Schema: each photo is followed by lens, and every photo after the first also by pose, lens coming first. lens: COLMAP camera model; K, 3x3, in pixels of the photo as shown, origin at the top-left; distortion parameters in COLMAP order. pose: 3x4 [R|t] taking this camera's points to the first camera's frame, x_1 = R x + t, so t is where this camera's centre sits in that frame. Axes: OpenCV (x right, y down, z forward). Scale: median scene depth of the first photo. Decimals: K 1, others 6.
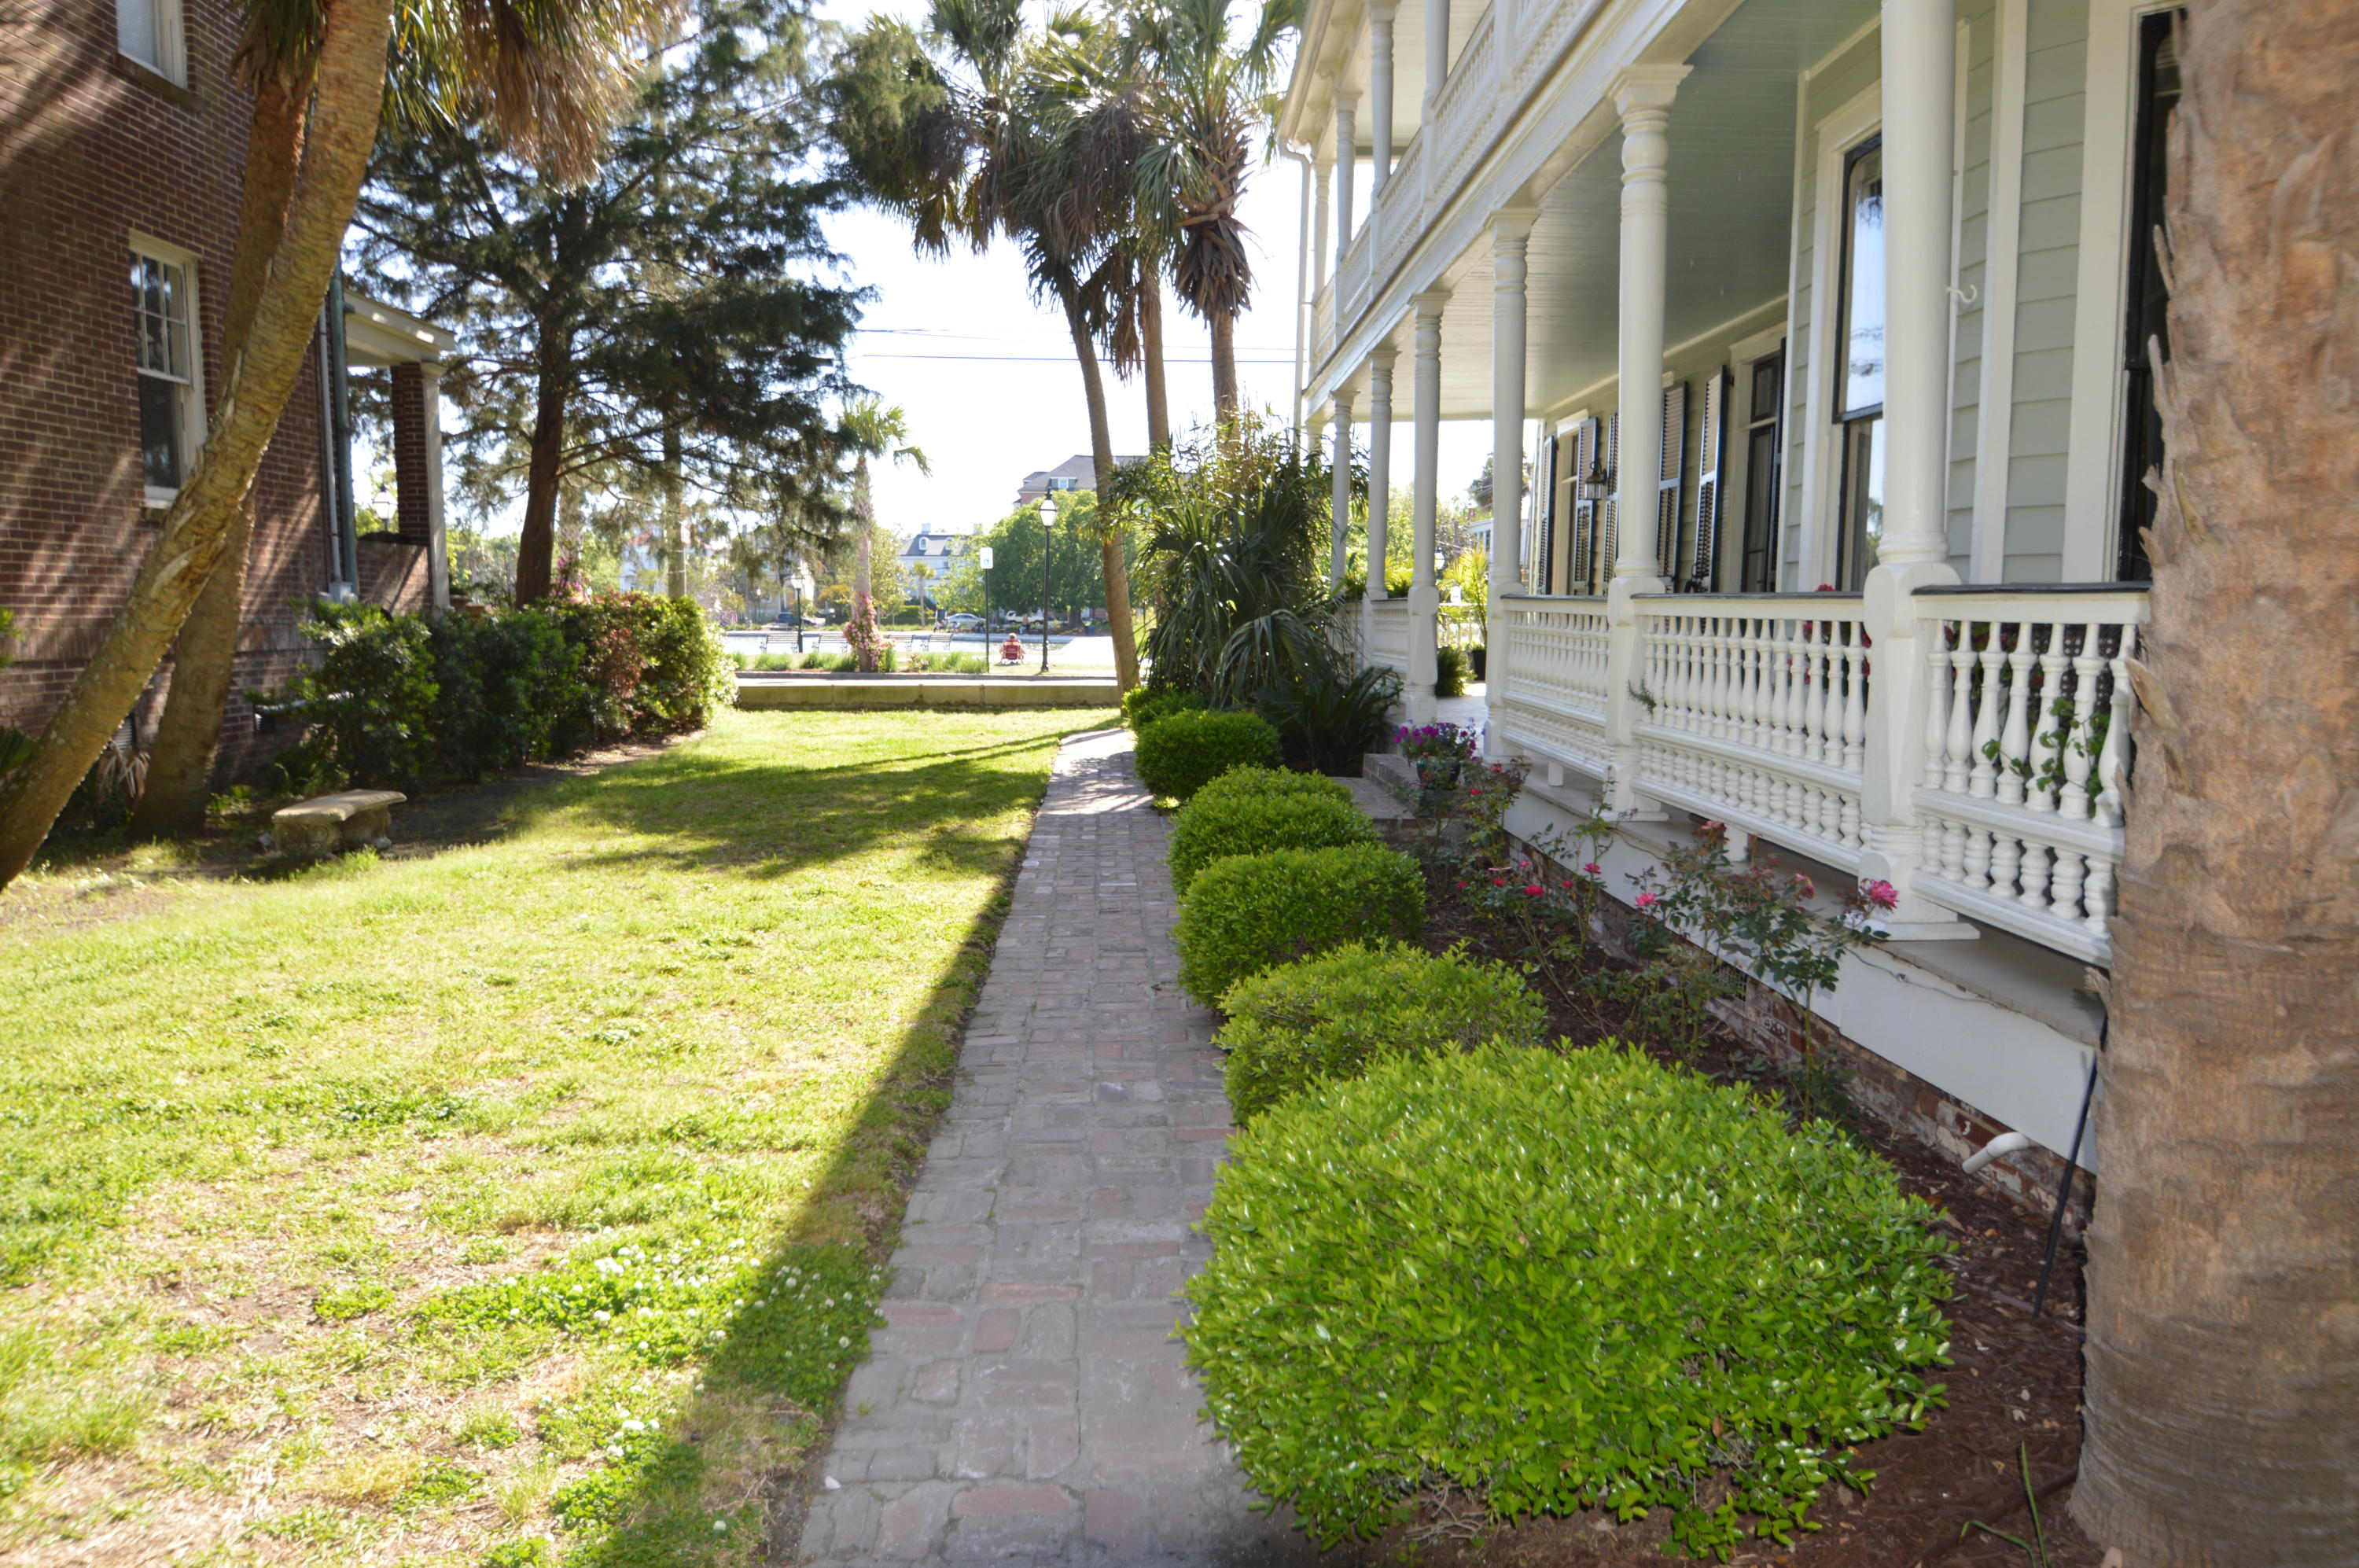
lens RADIAL K [[1682.2, 0, 1195.3], [0, 1682.2, 783.1], [0, 0, 1]] dist [-0.012285, 0.001237]
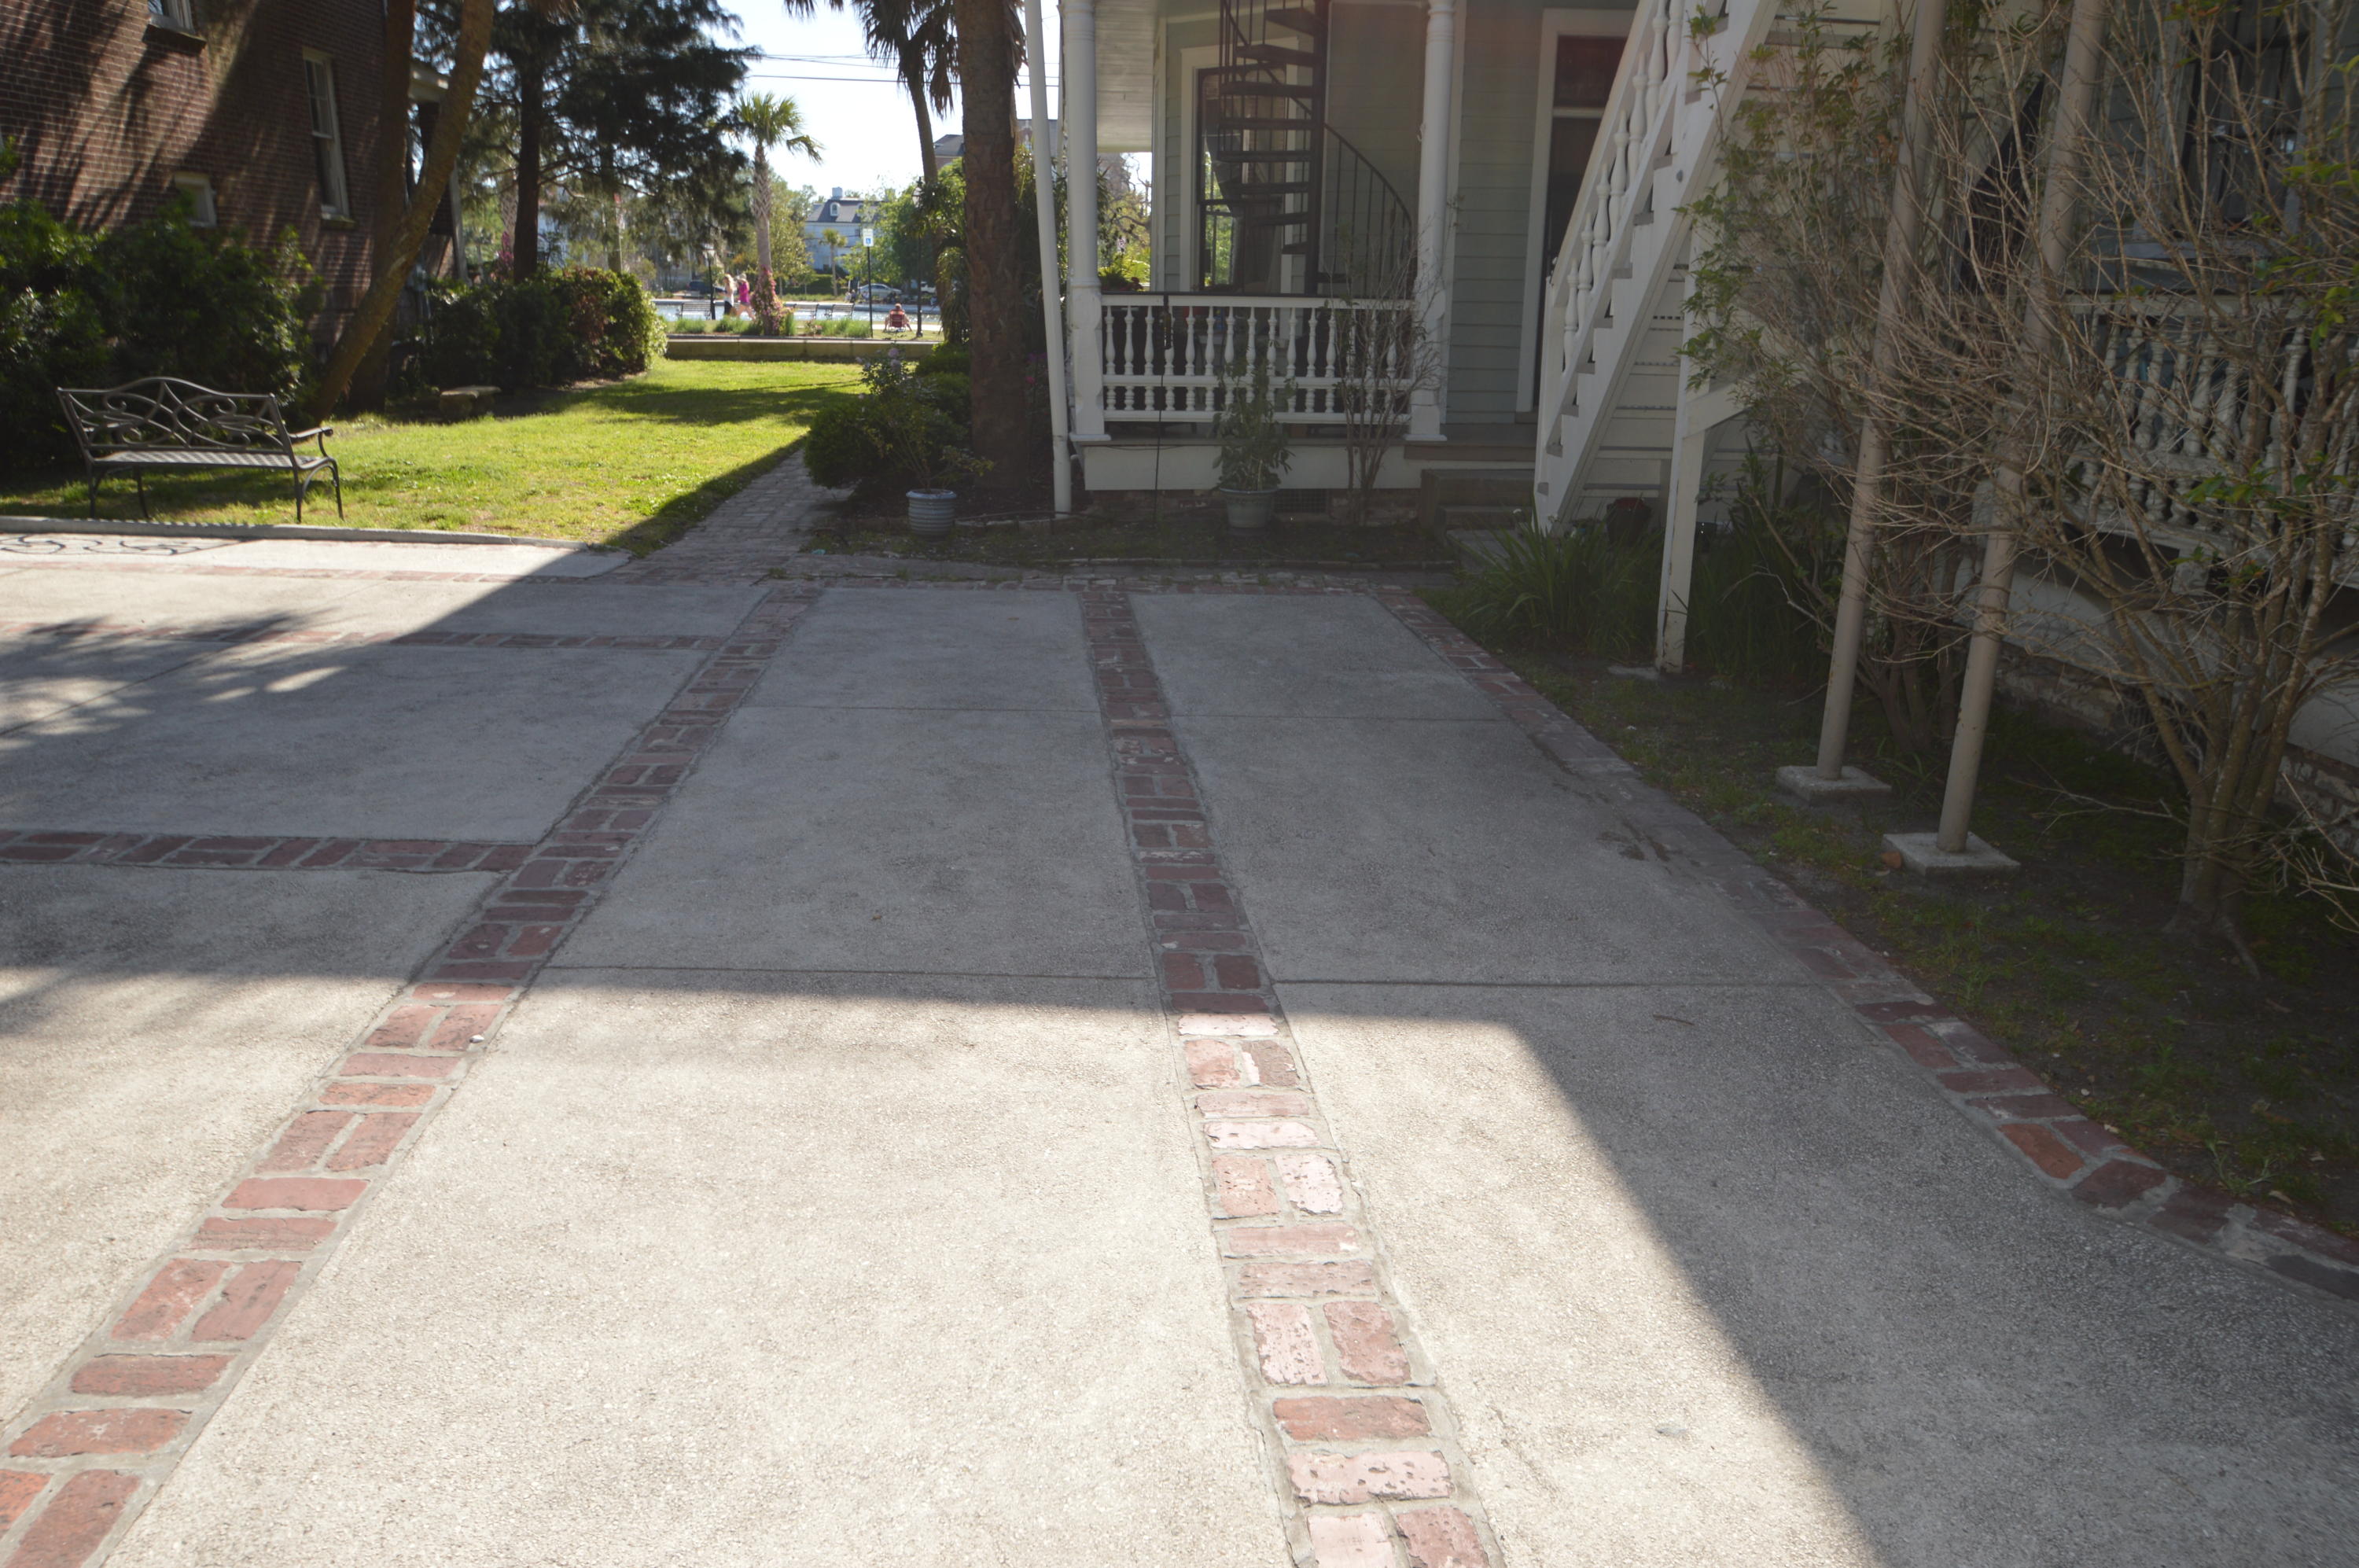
lens RADIAL K [[1682.2, 0, 1166.6], [0, 1682.2, 789.8], [0, 0, 1]] dist [-0.012285, 0.001237]
pose [[0.999651, 0.004135, 0.026105, 0.096278], [-0.009014, 0.981805, 0.189678, 0.037867], [-0.024845, -0.189847, 0.981499, -0.409840]]
